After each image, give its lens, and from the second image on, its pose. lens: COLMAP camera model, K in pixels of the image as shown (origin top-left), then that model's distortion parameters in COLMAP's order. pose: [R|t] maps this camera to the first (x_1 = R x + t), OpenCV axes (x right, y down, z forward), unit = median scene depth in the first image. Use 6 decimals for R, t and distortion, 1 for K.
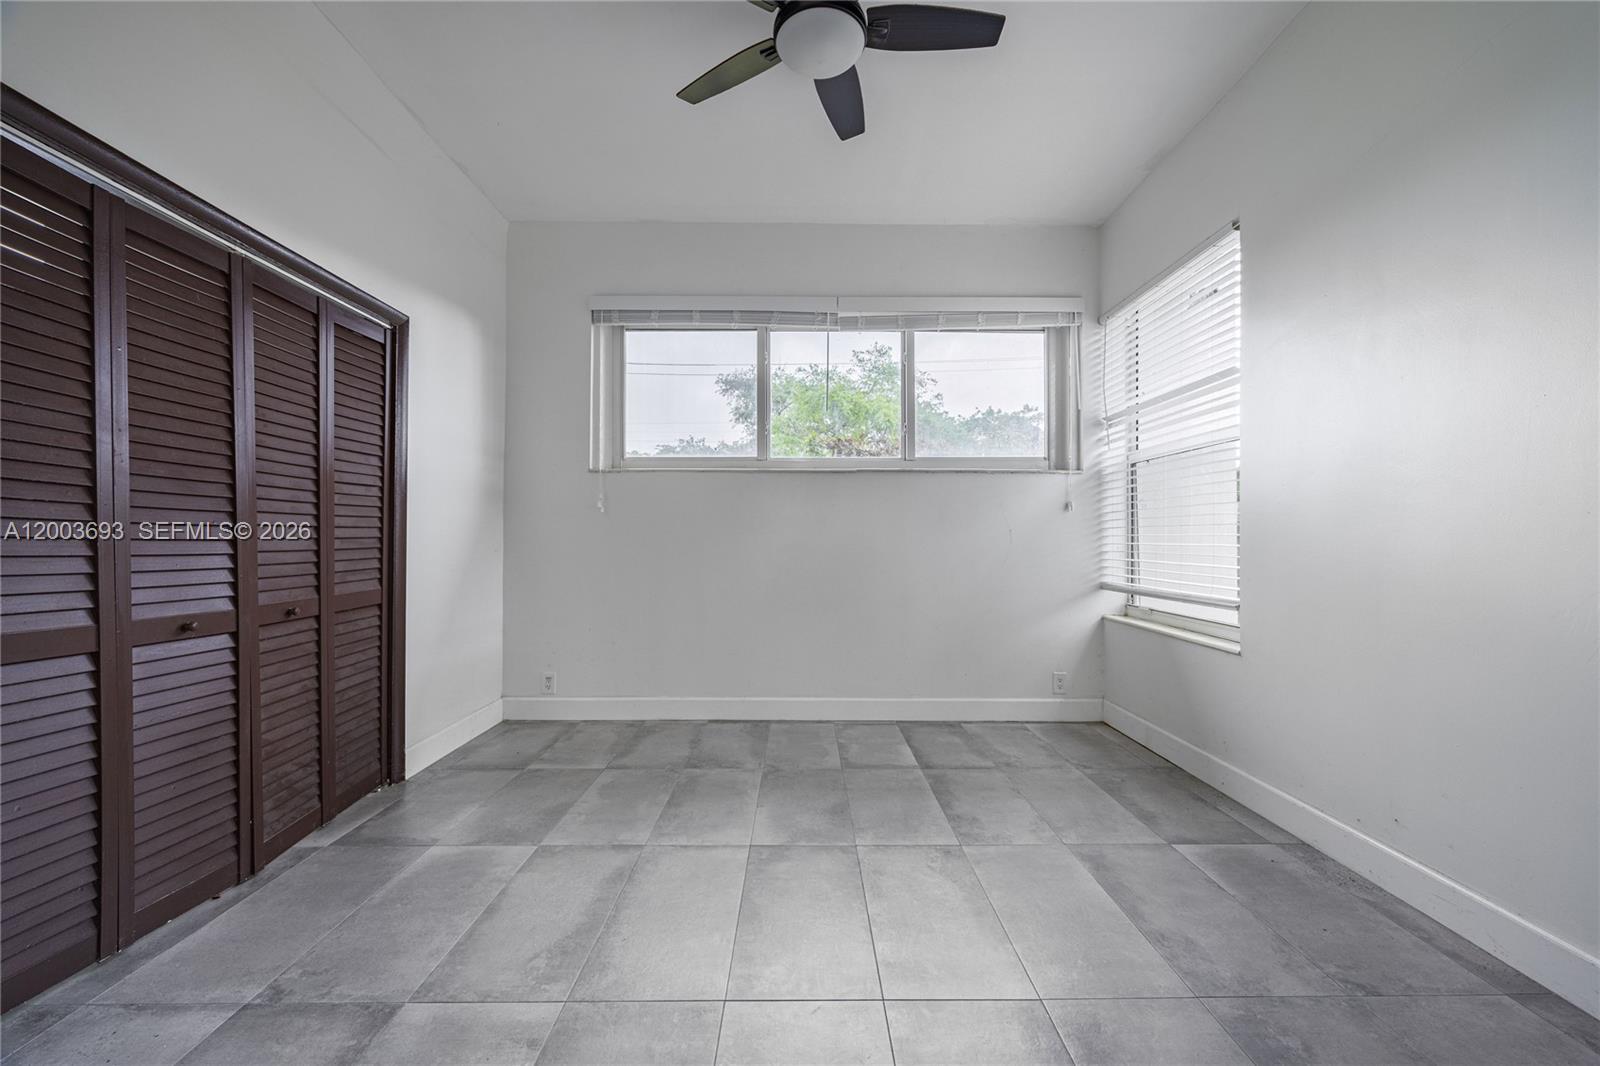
lens RADIAL K [[632.8, 0, 806.9], [0, 632.8, 536.4], [0, 0, 1]] dist [-0.000989, 0.000659]
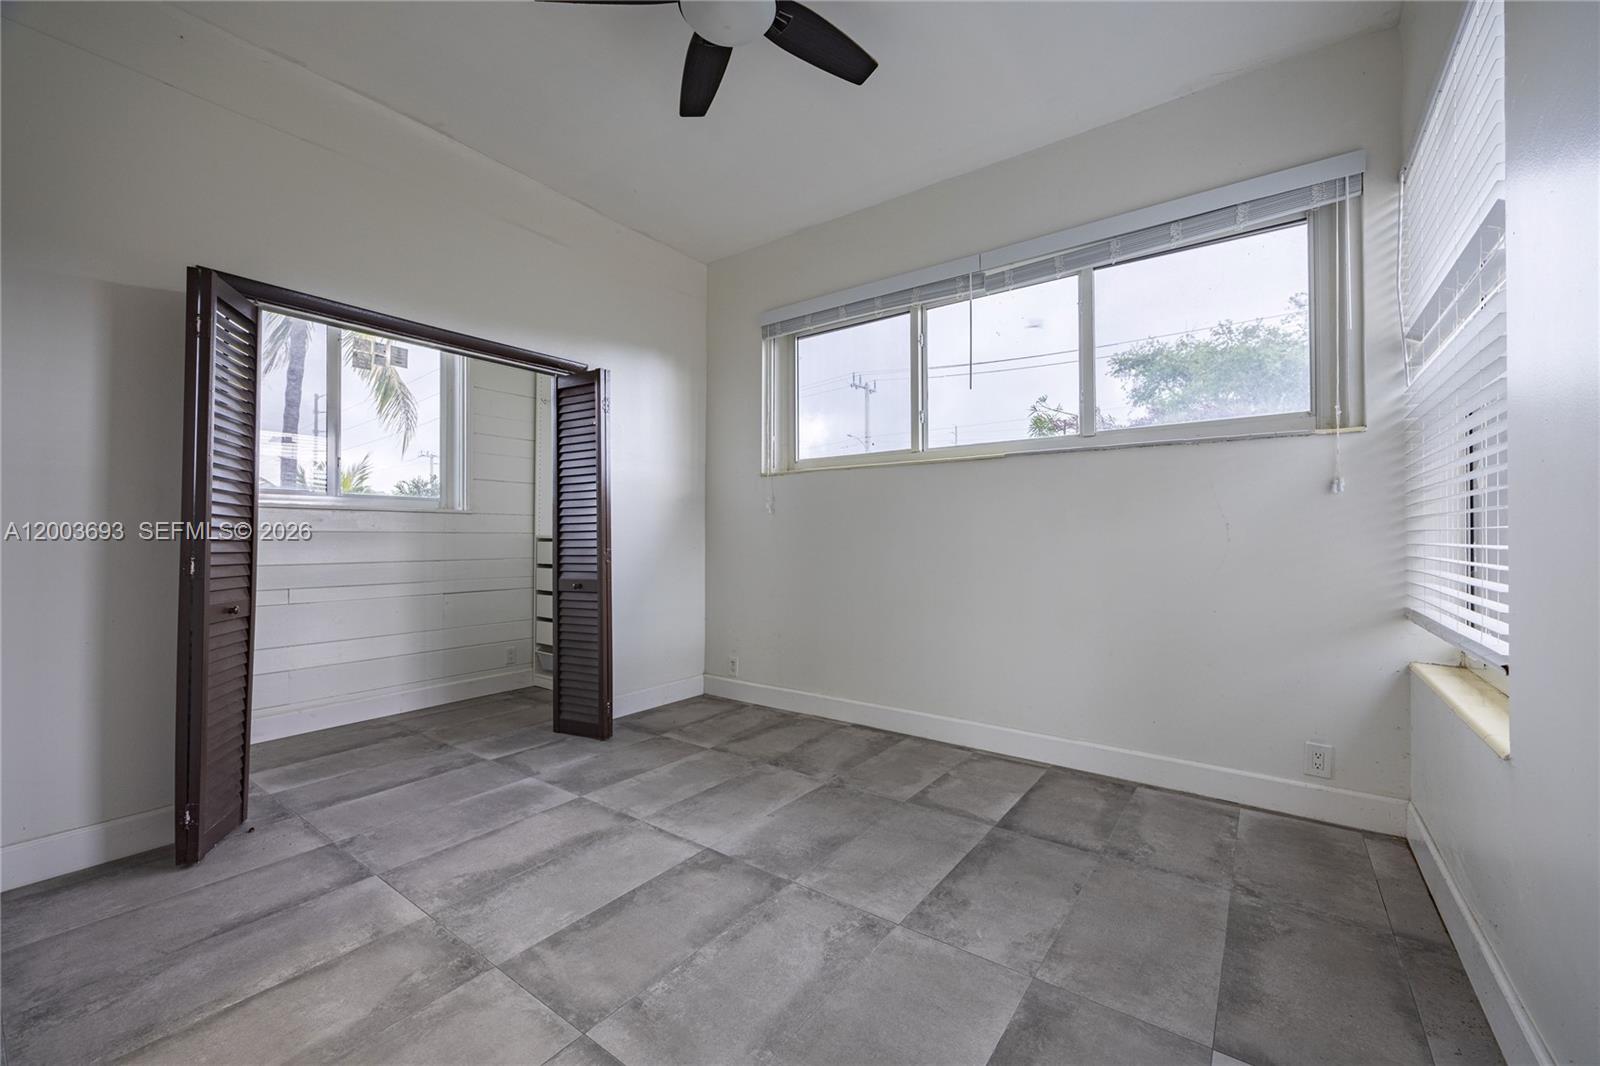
lens RADIAL K [[632.8, 0, 806.2], [0, 632.8, 535.0], [0, 0, 1]] dist [-0.000989, 0.000659]
pose [[0.805295, -0.005113, -0.592853, 0.400852], [0.004352, 0.999987, -0.002712, 0.002575], [0.592859, -0.000396, 0.805306, 0.190981]]
